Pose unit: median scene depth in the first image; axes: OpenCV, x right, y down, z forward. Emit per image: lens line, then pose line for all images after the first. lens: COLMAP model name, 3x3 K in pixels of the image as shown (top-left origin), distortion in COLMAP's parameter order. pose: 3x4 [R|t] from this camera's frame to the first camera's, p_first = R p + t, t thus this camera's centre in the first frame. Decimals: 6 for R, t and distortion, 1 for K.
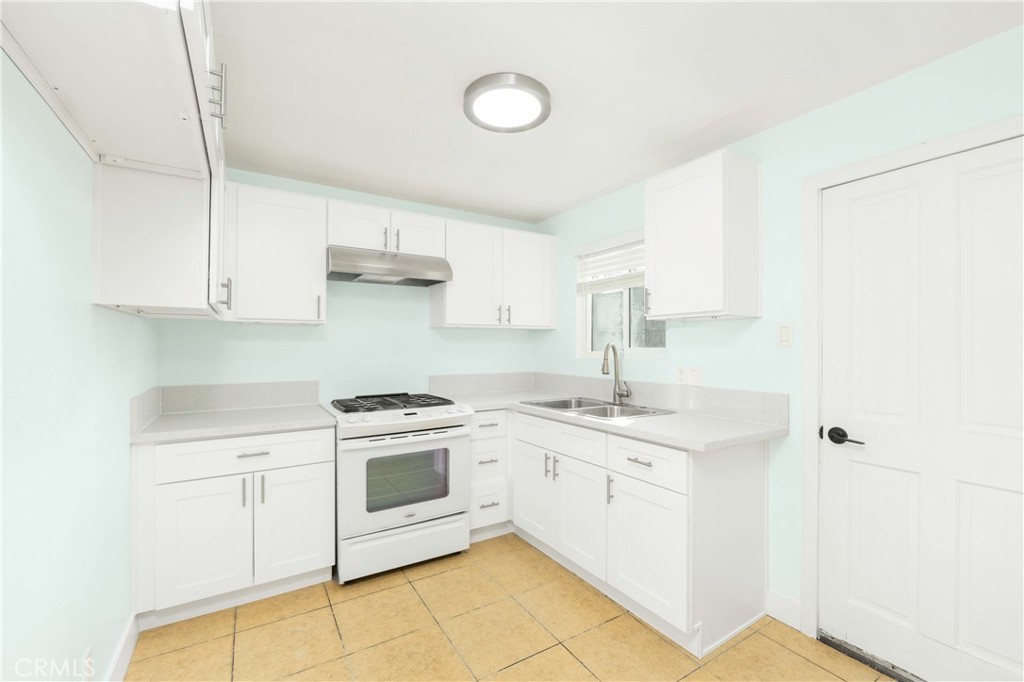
lens RADIAL K [[421.5, 0, 508.6], [0, 421.5, 340.6], [0, 0, 1]] dist [-0.004024, -0.000323]
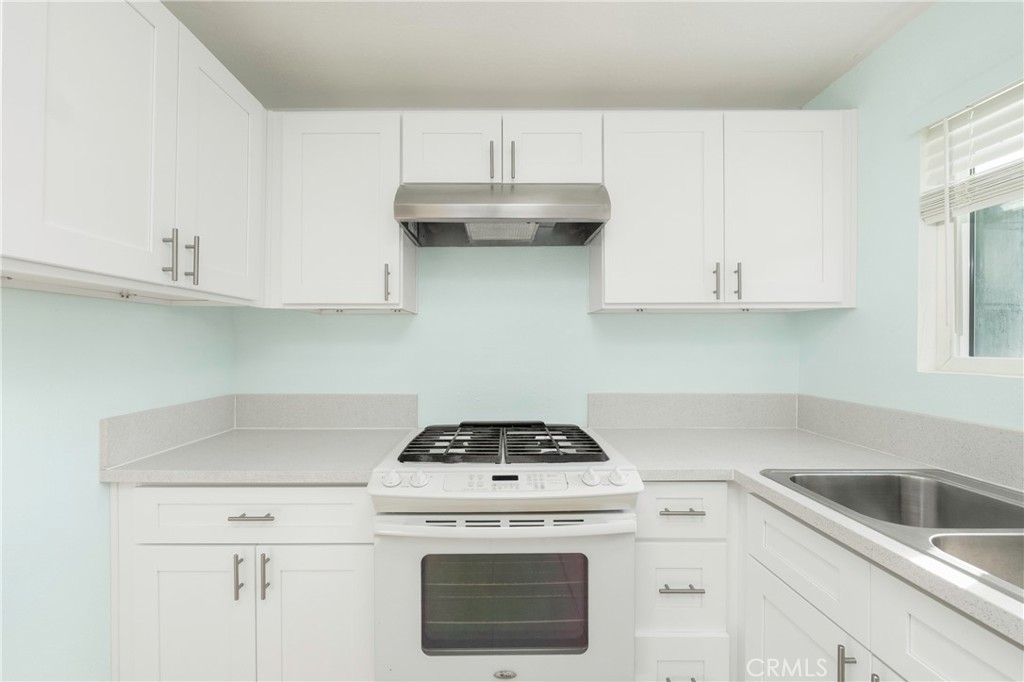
lens RADIAL K [[421.5, 0, 508.6], [0, 421.5, 340.6], [0, 0, 1]] dist [-0.004024, -0.000323]
pose [[0.853844, -0.004606, -0.520509, 0.031275], [0.006157, 0.999980, 0.001251, 0.007366], [0.520492, -0.004273, 0.853856, 0.496786]]
